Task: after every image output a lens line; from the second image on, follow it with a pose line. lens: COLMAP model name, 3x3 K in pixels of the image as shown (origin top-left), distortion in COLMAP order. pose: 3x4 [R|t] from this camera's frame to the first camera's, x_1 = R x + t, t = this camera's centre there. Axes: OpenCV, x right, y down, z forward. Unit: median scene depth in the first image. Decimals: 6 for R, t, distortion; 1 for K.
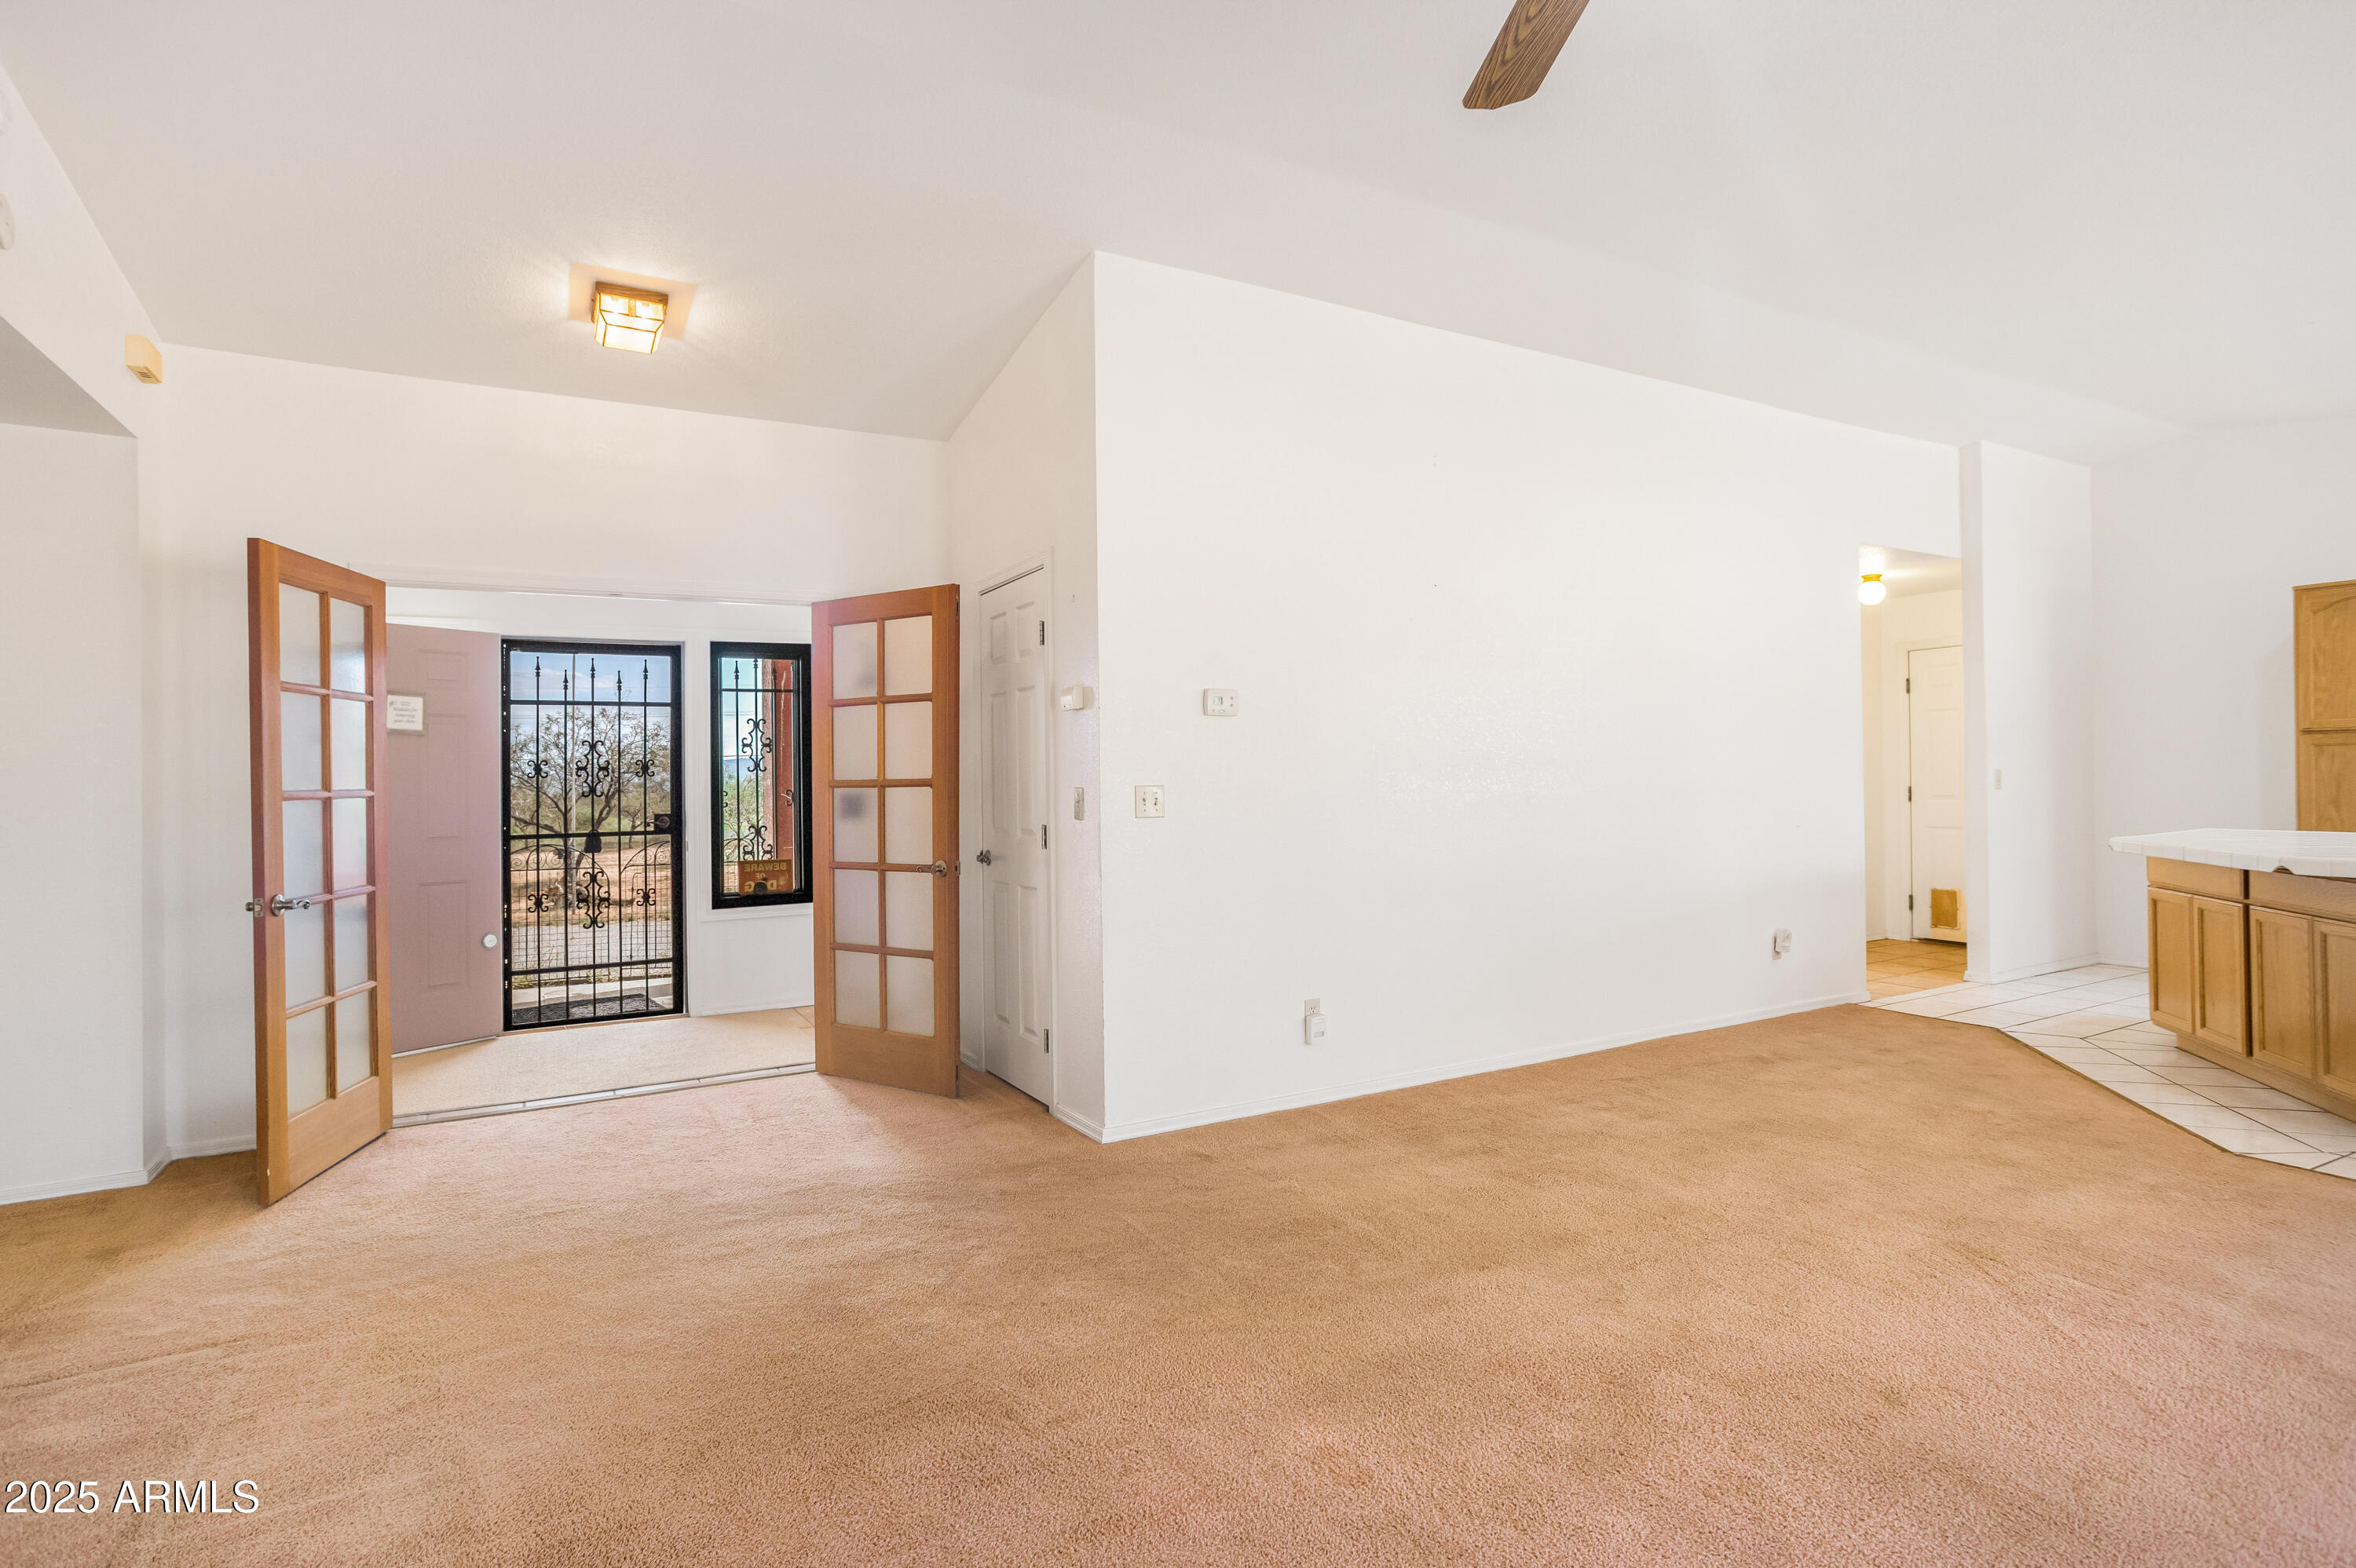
lens RADIAL K [[1158.7, 0, 1220.7], [0, 1158.7, 776.3], [0, 0, 1]] dist [-0.063606, 0.035128]
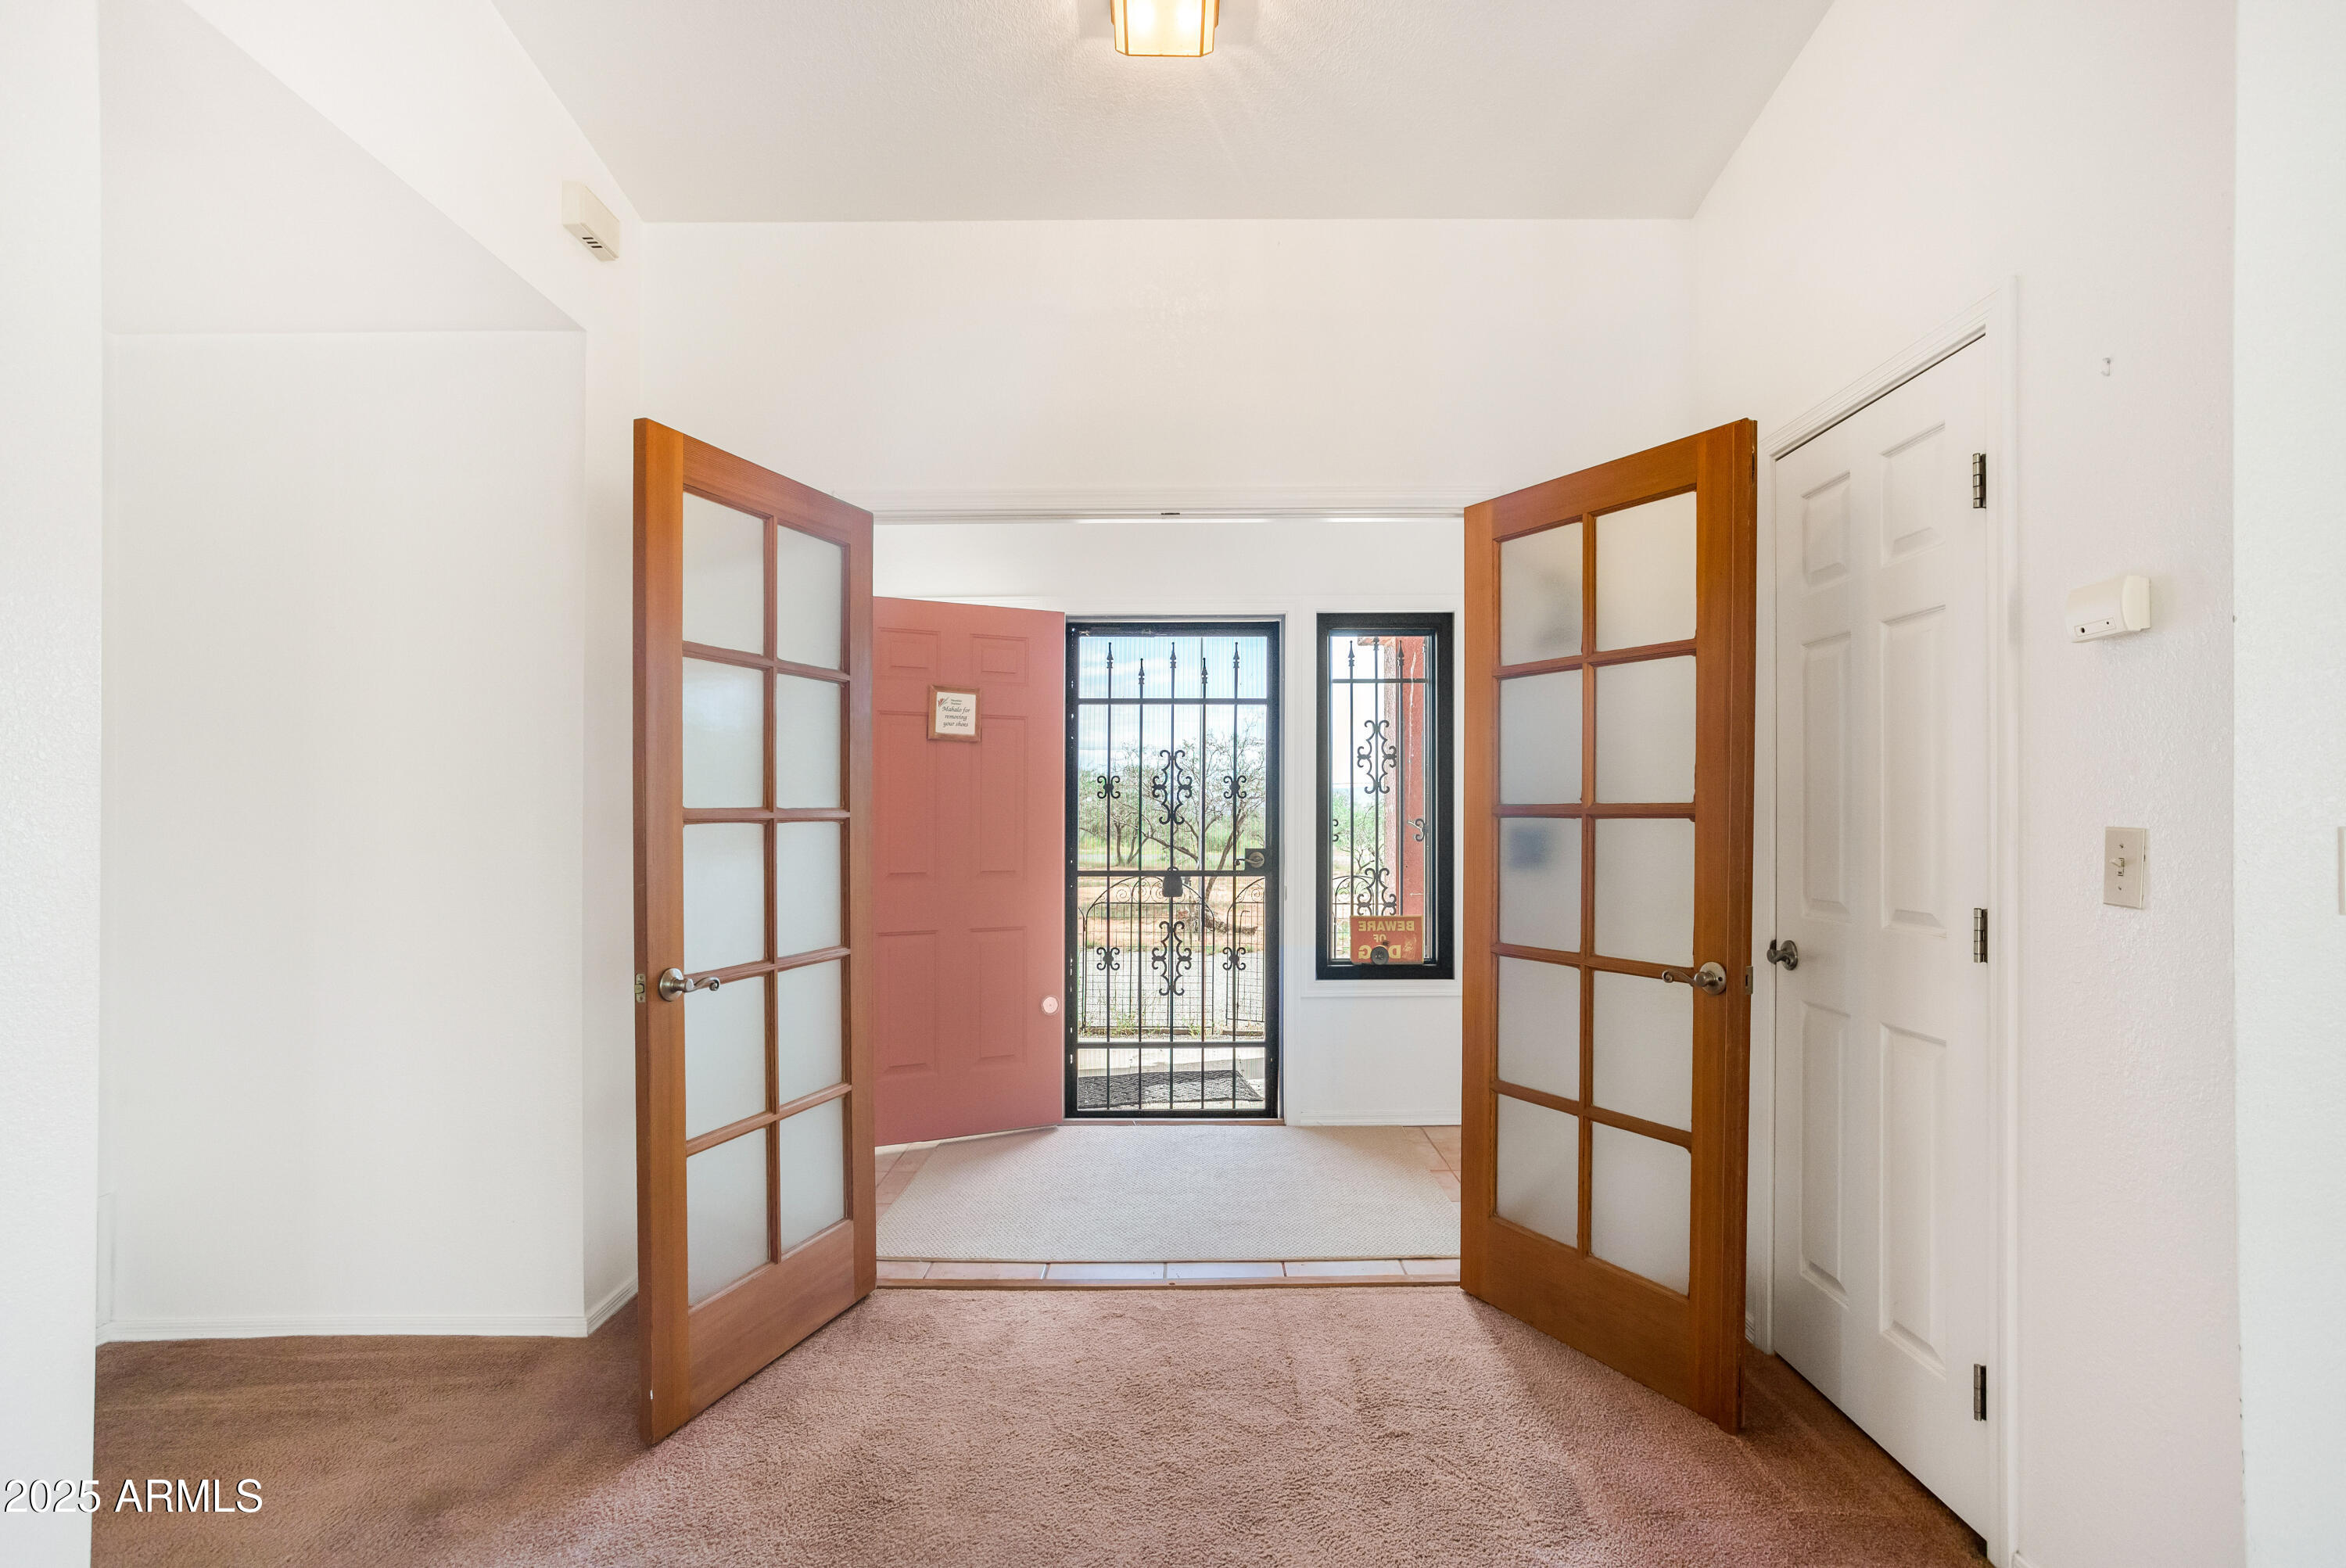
lens RADIAL K [[1153.9, 0, 1215.6], [0, 1153.9, 776.3], [0, 0, 1]] dist [-0.063606, 0.035128]
pose [[0.866718, -0.000185, -0.498799, -0.160839], [-0.012234, 0.999691, -0.021630, 0.003137], [0.498649, 0.024849, 0.866448, 0.396490]]
